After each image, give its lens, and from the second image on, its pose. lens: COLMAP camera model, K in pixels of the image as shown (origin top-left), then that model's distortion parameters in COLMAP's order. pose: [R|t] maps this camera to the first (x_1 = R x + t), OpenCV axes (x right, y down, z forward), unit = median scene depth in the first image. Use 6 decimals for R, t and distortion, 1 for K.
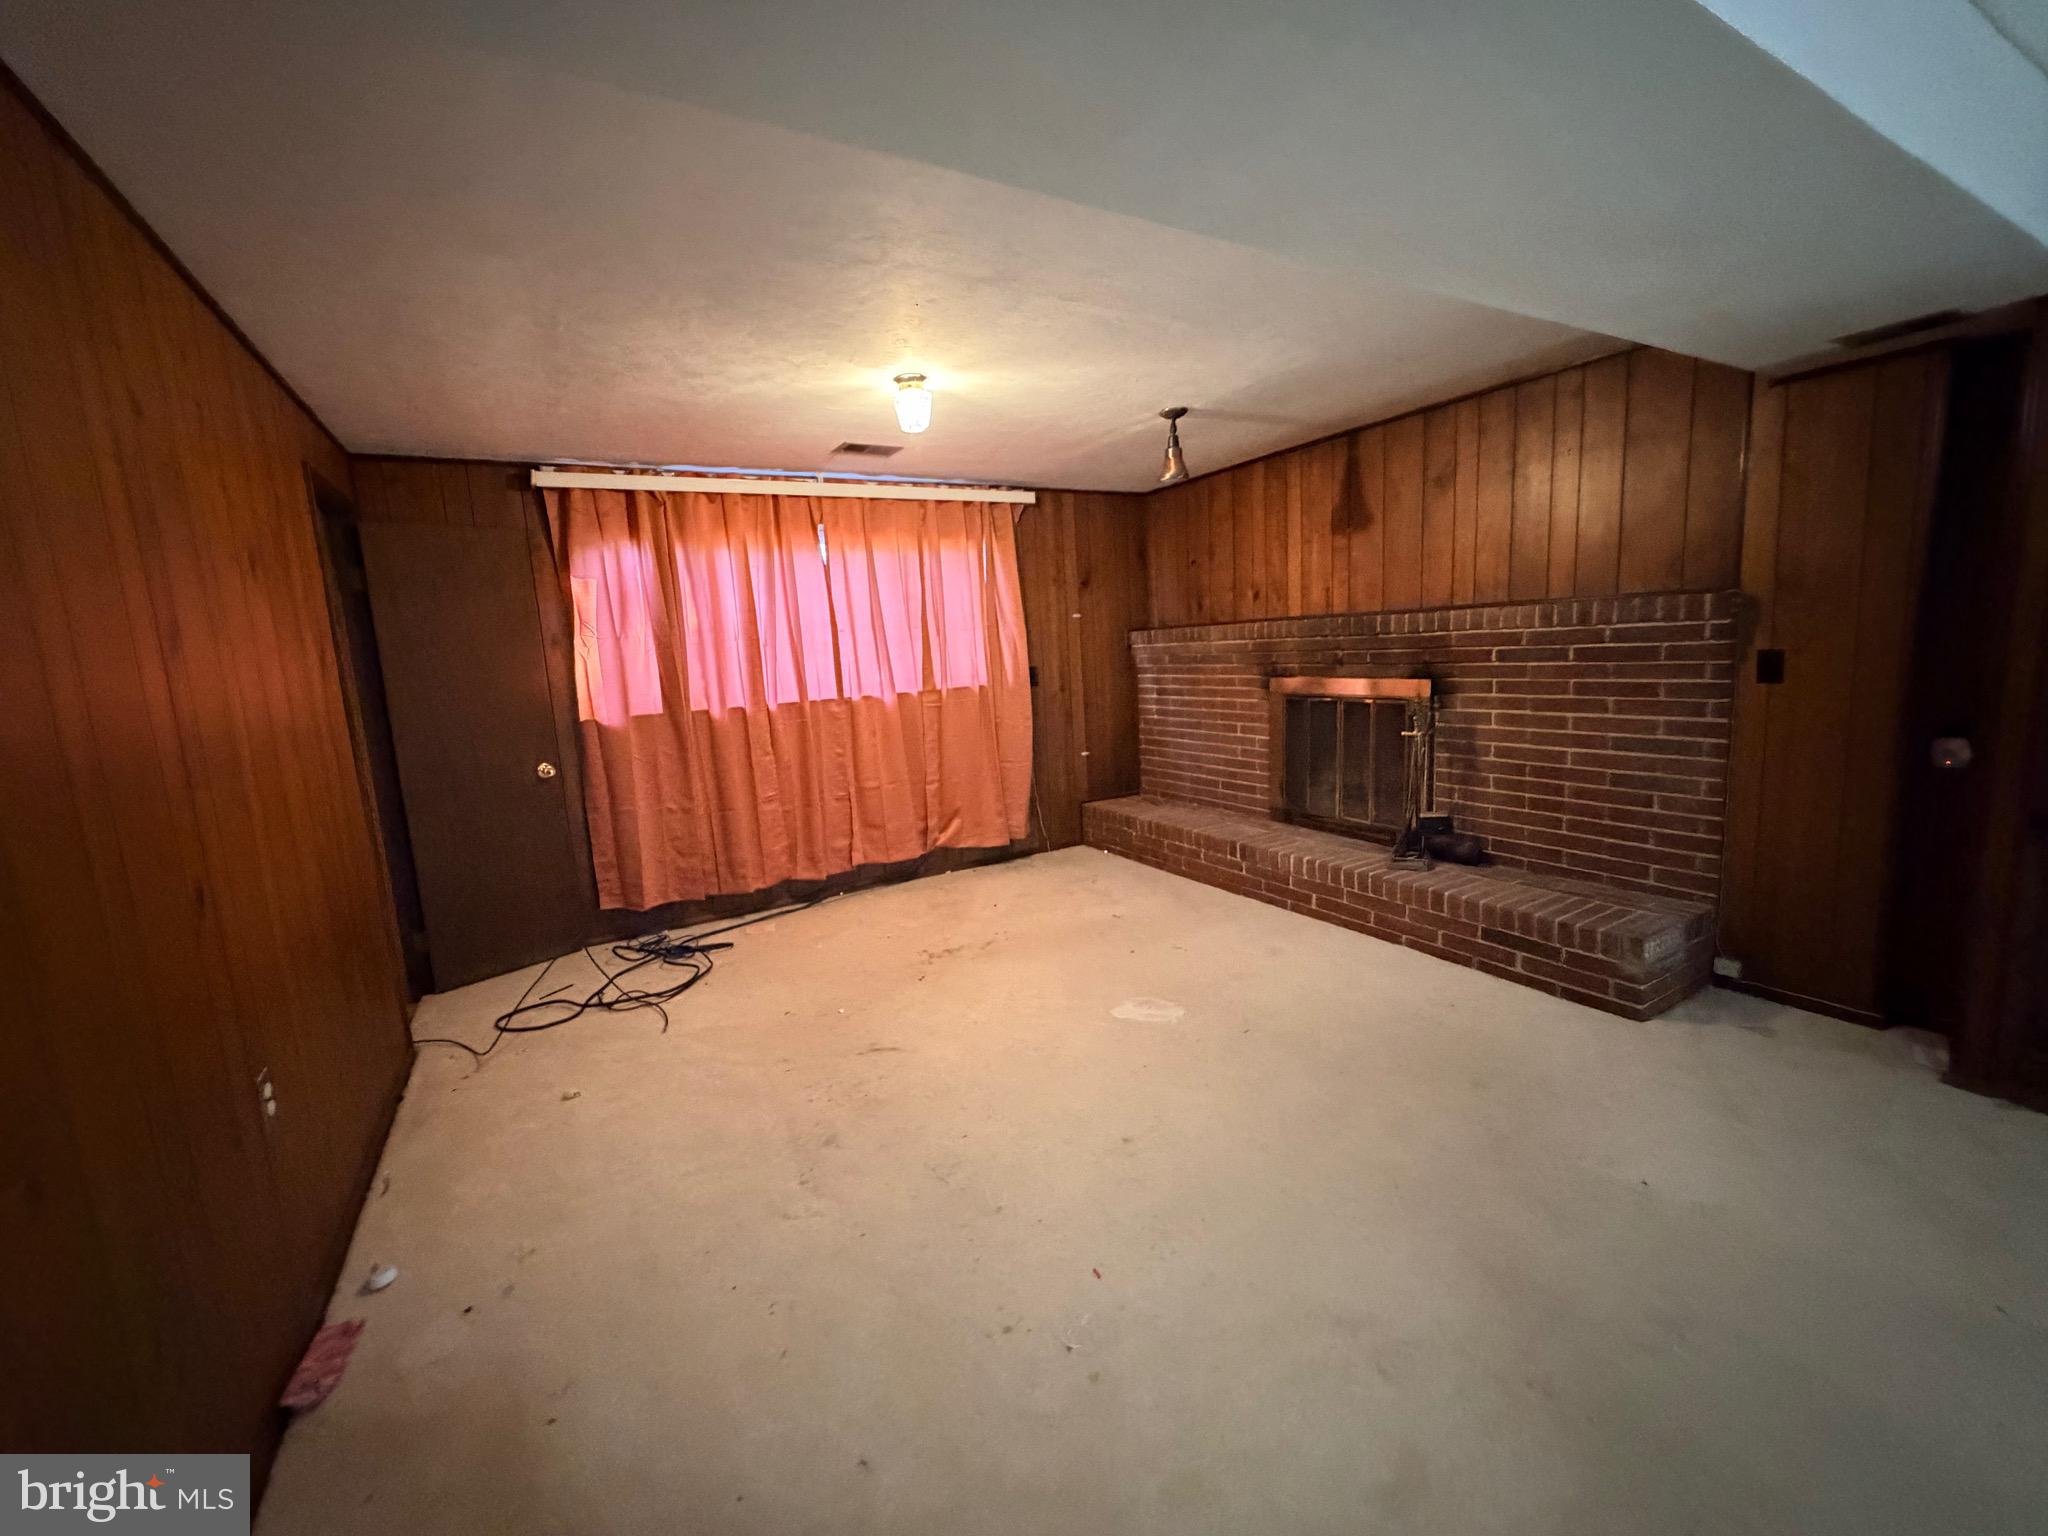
lens RADIAL K [[817.8, 0, 1024.7], [0, 817.8, 771.8], [0, 0, 1]] dist [0.000239, 0.000025]
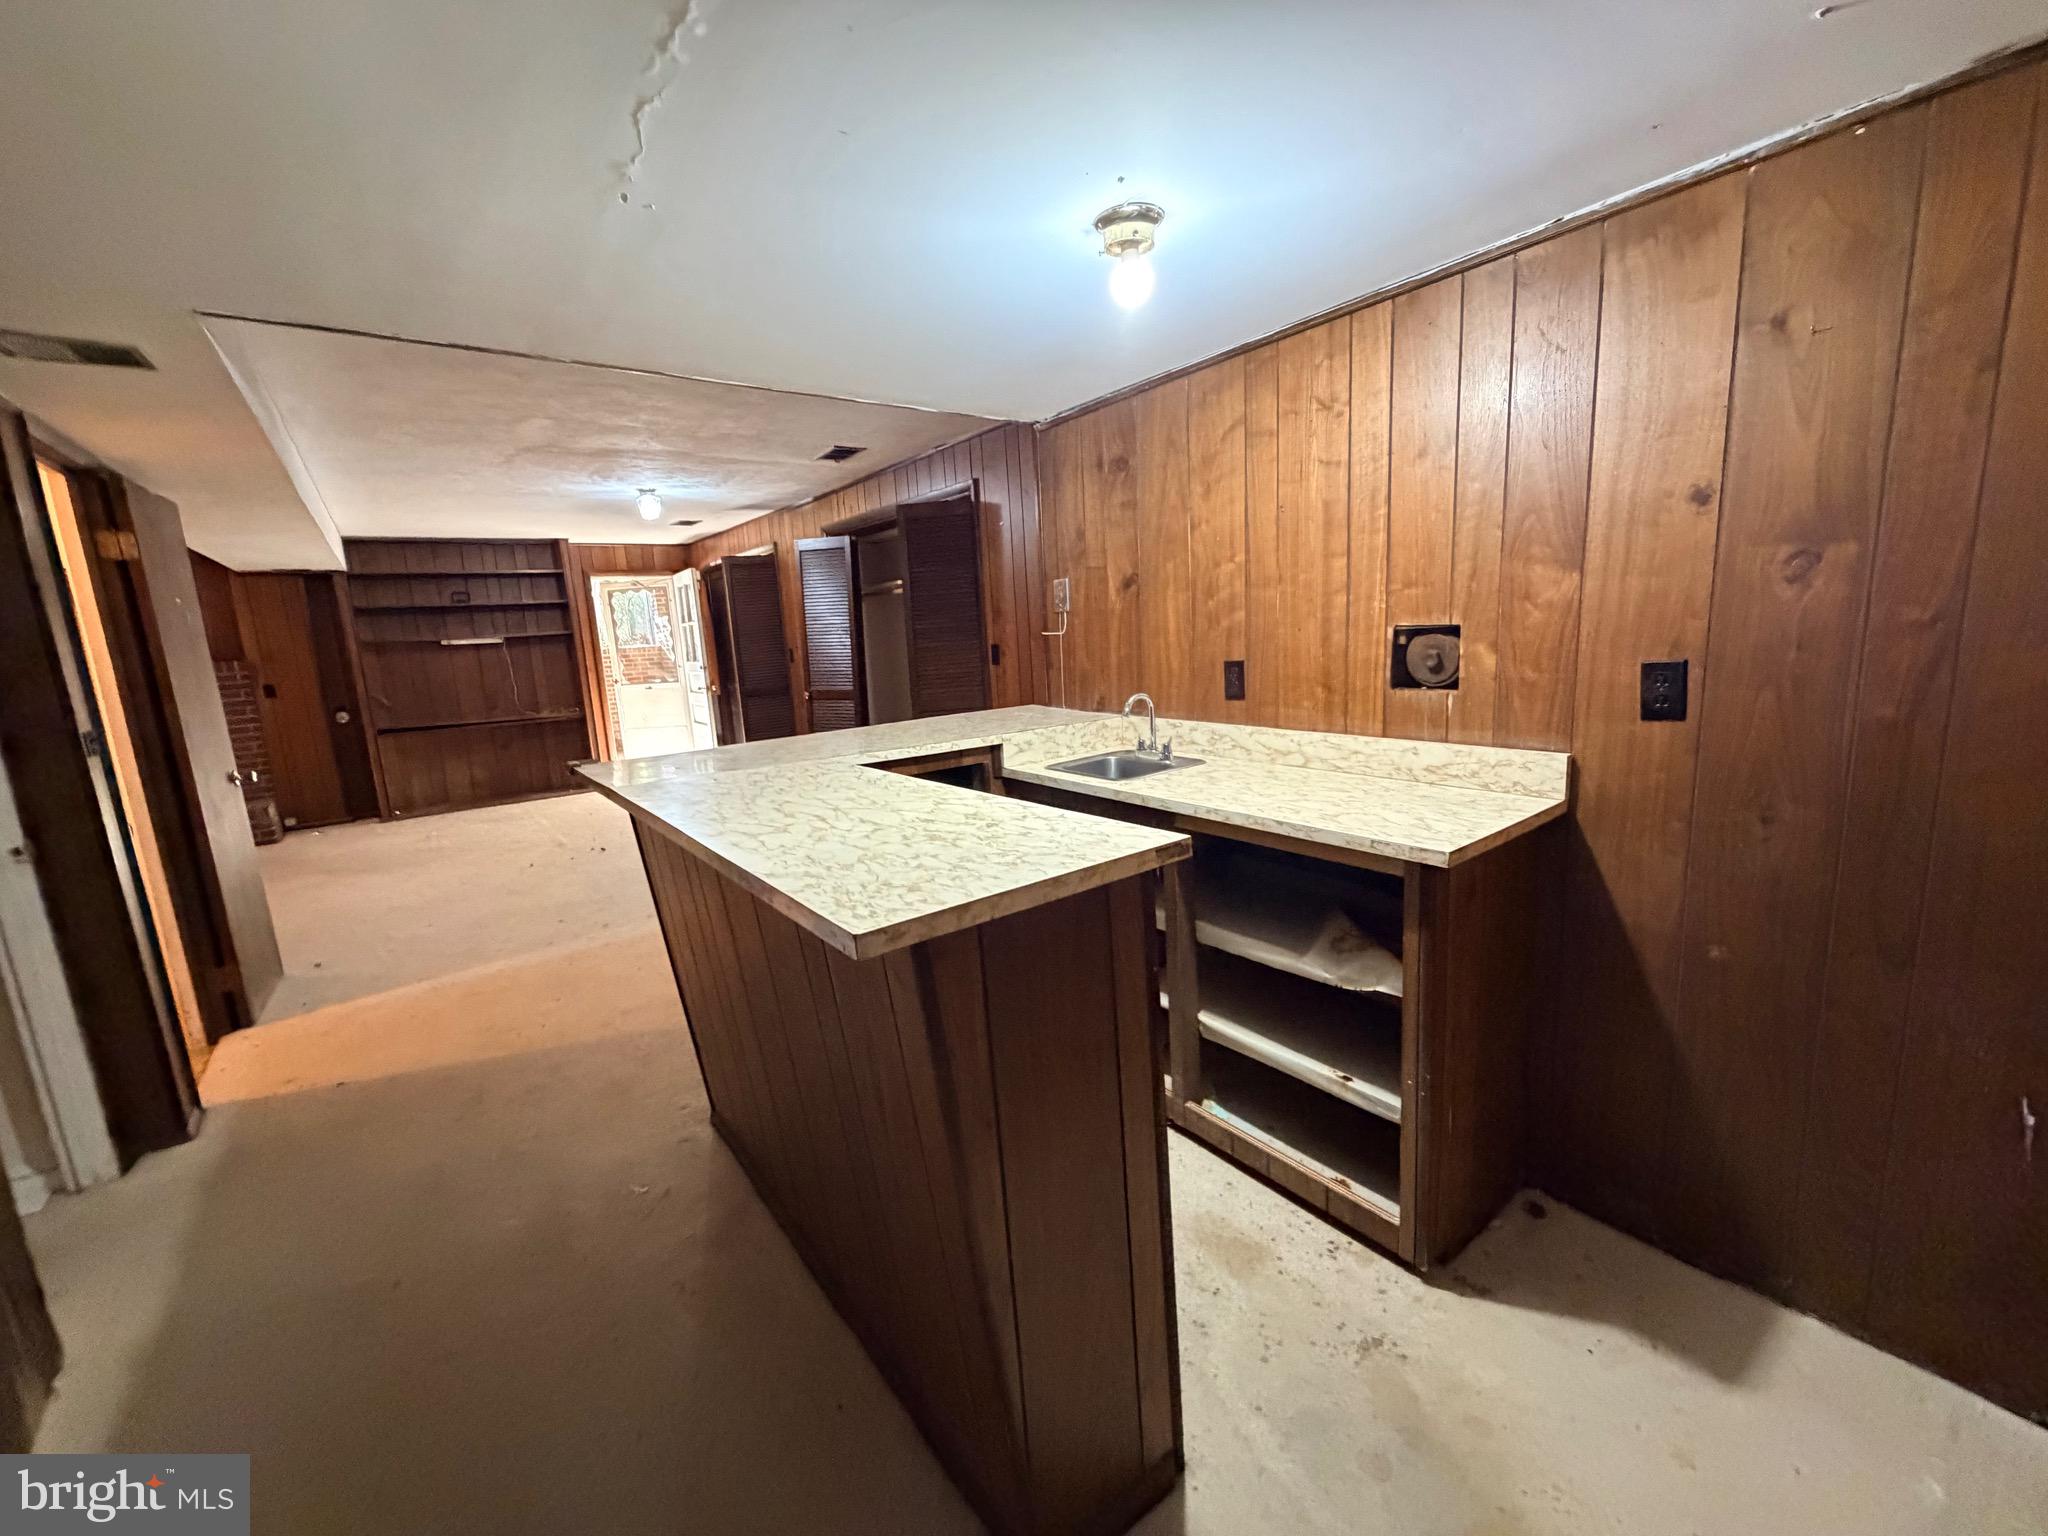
lens RADIAL K [[817.8, 0, 1023.3], [0, 817.8, 767.6], [0, 0, 1]] dist [0.000239, 0.000025]
pose [[-0.147057, -0.111959, 0.982771, -1.726317], [0.213713, 0.966508, 0.142085, 0.211653], [-0.965764, 0.230926, -0.118205, -0.768606]]
